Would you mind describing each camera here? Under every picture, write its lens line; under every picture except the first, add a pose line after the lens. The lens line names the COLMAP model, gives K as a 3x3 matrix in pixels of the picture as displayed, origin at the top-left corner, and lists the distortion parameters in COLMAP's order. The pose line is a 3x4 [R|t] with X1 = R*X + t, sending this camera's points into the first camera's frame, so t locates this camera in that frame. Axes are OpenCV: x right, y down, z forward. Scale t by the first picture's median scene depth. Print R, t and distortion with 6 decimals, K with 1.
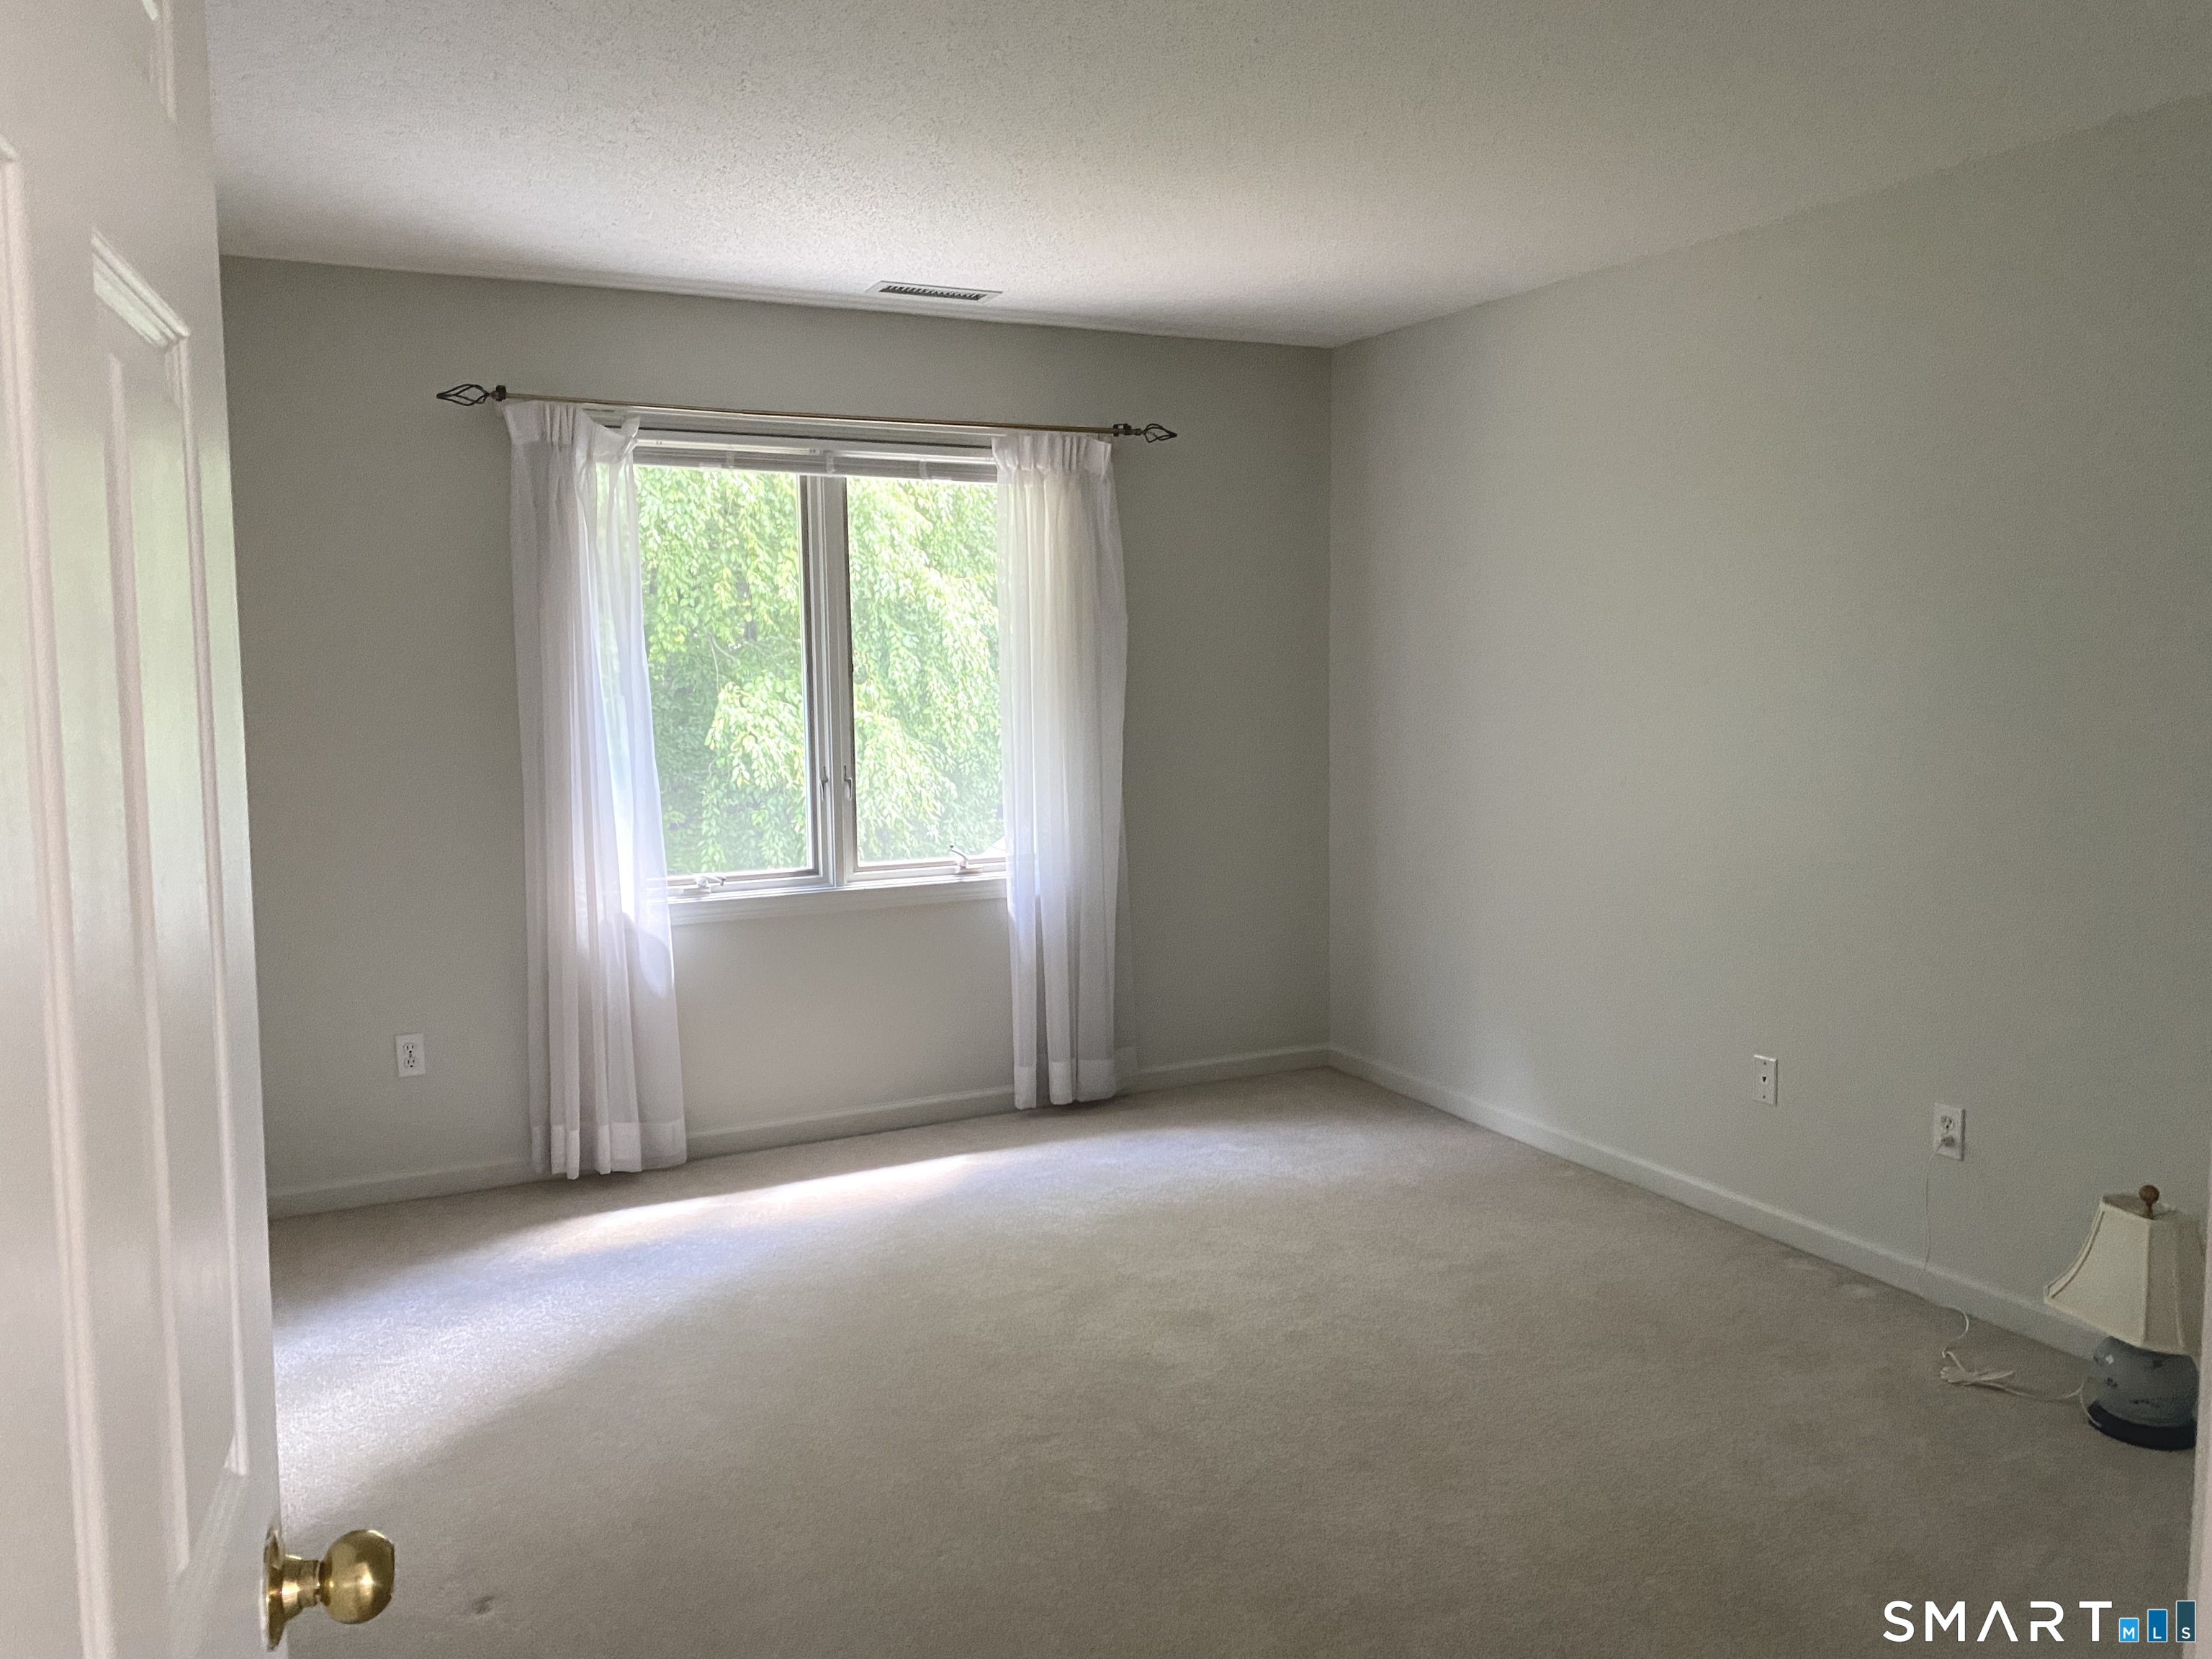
lens RADIAL K [[1708.3, 0, 1110.2], [0, 1708.3, 831.9], [0, 0, 1]] dist [0.054881, -0.043618]
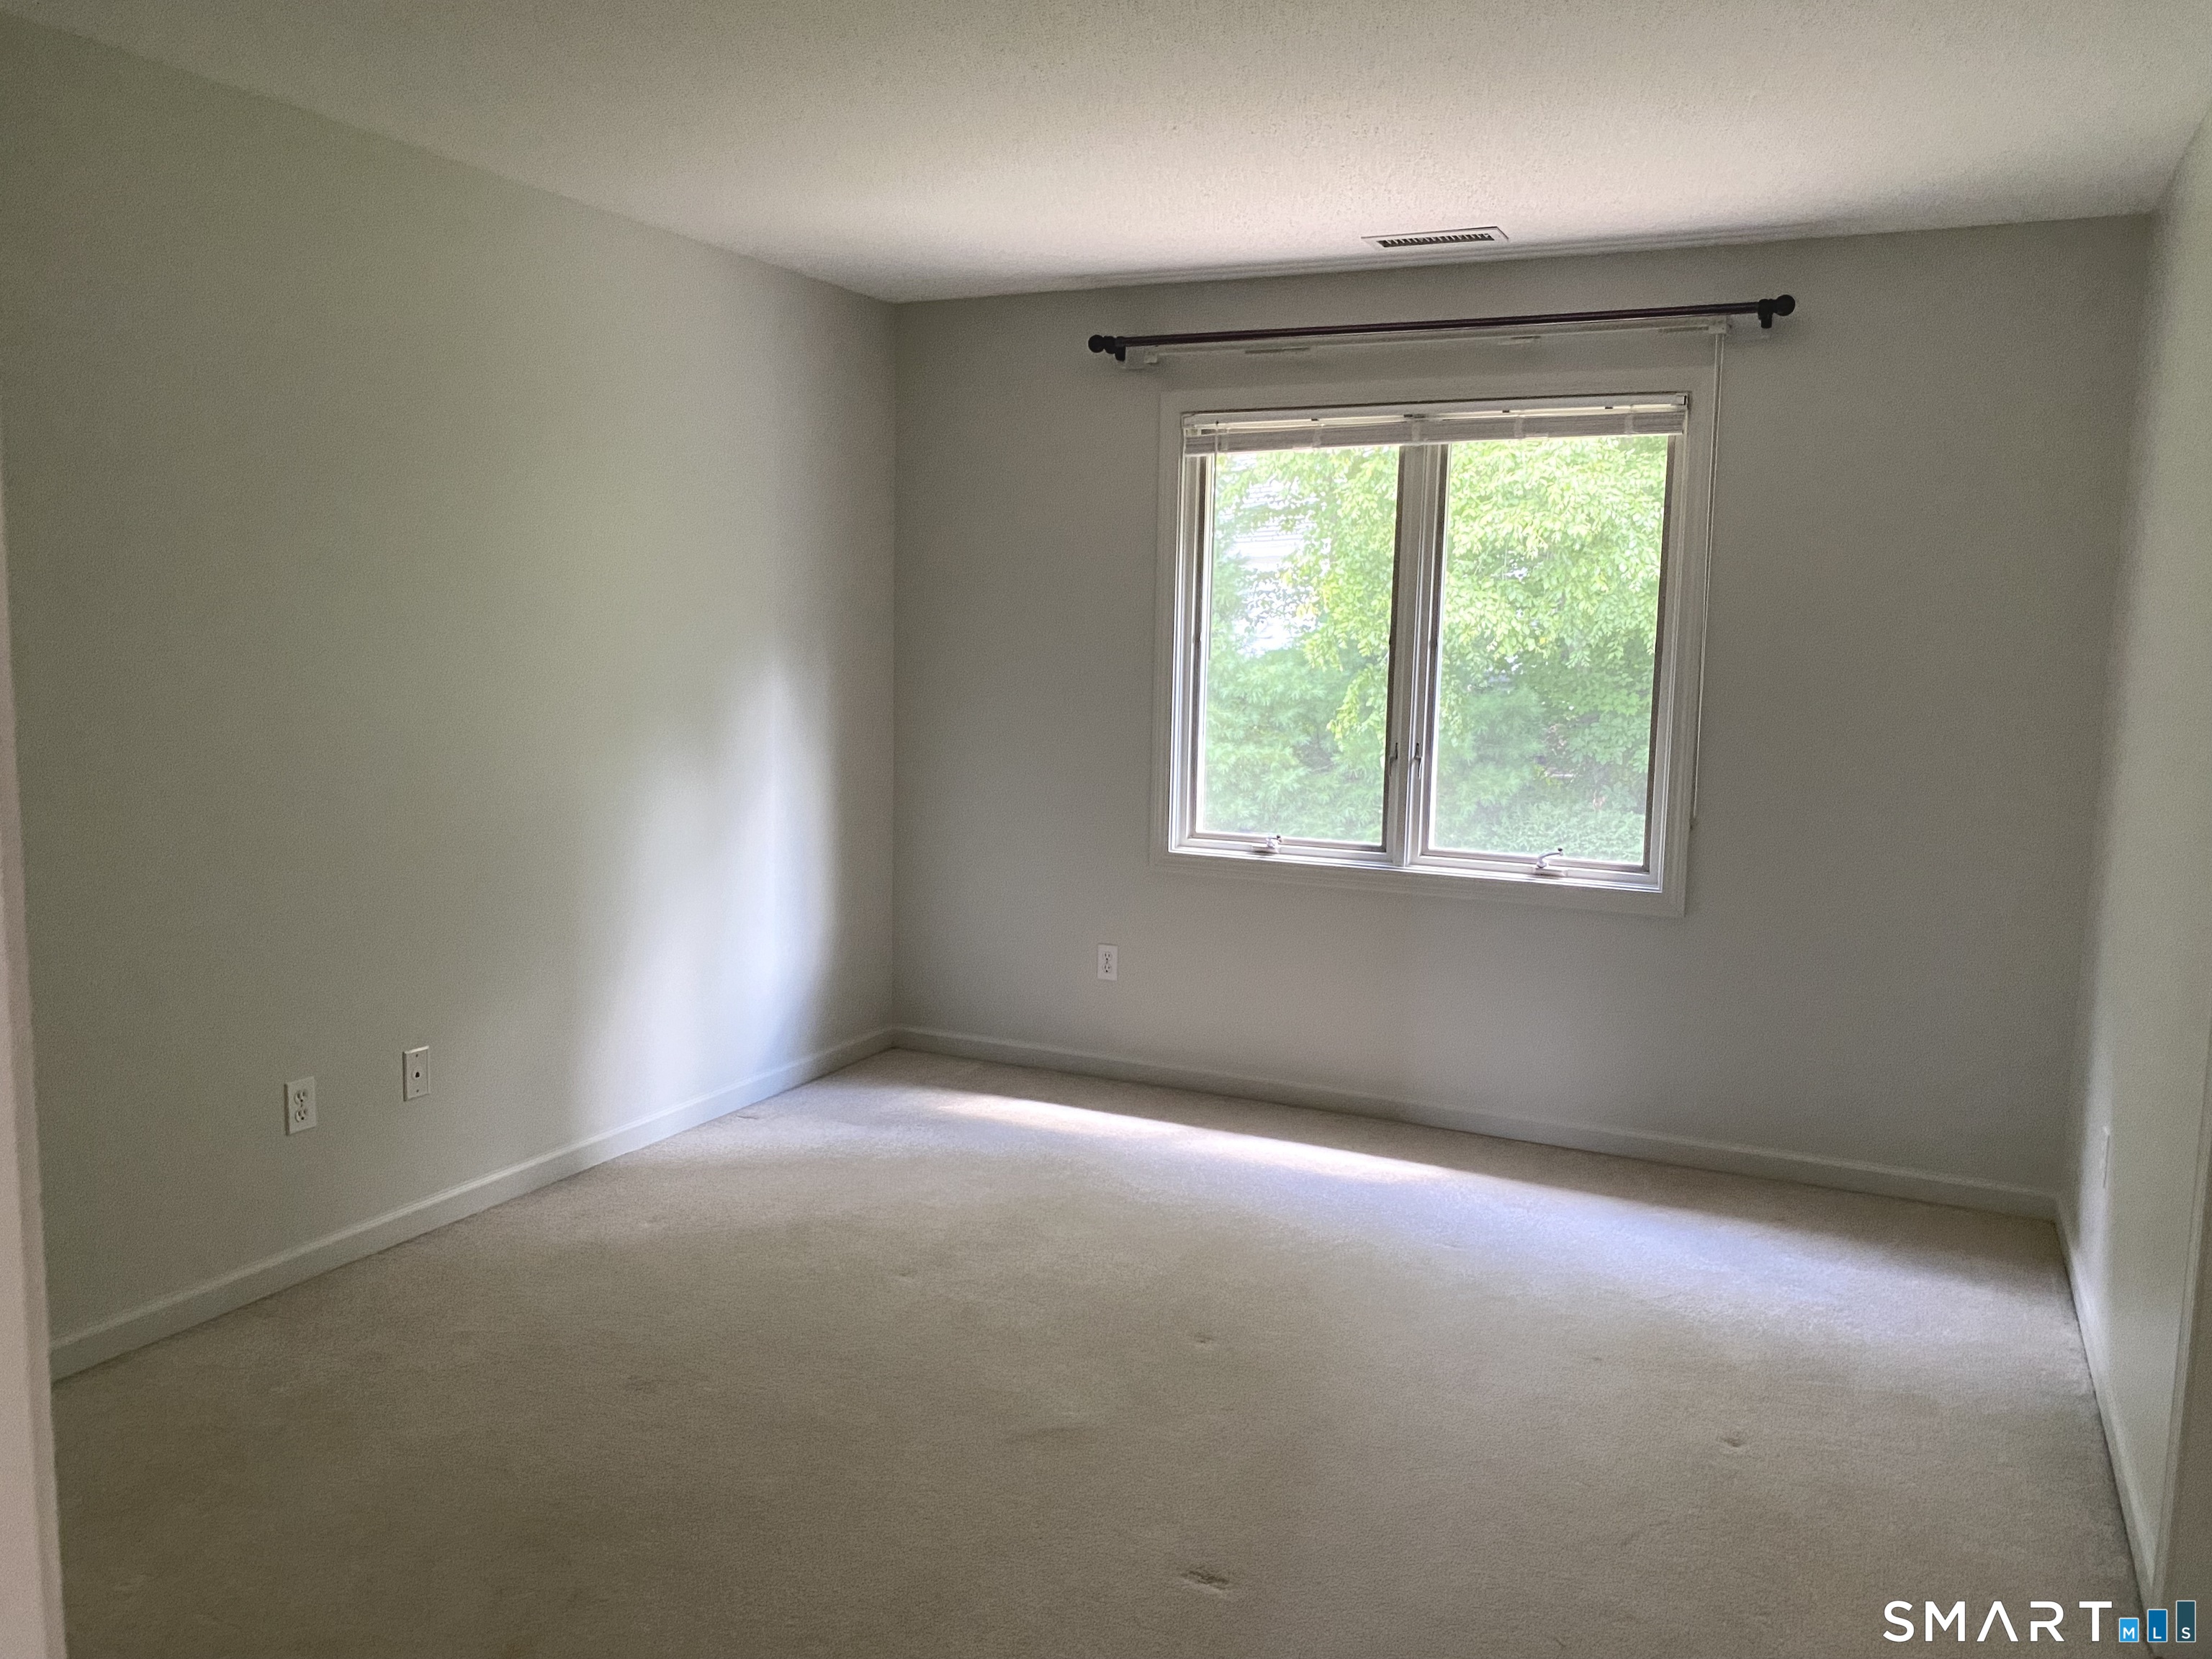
lens RADIAL K [[1708.3, 0, 1107.8], [0, 1708.3, 828.4], [0, 0, 1]] dist [0.054881, -0.043618]
pose [[0.577155, 0.103654, -0.810029, 0.534698], [-0.101484, 0.993327, 0.054802, -0.026967], [0.810304, 0.050576, 0.583823, 0.299925]]
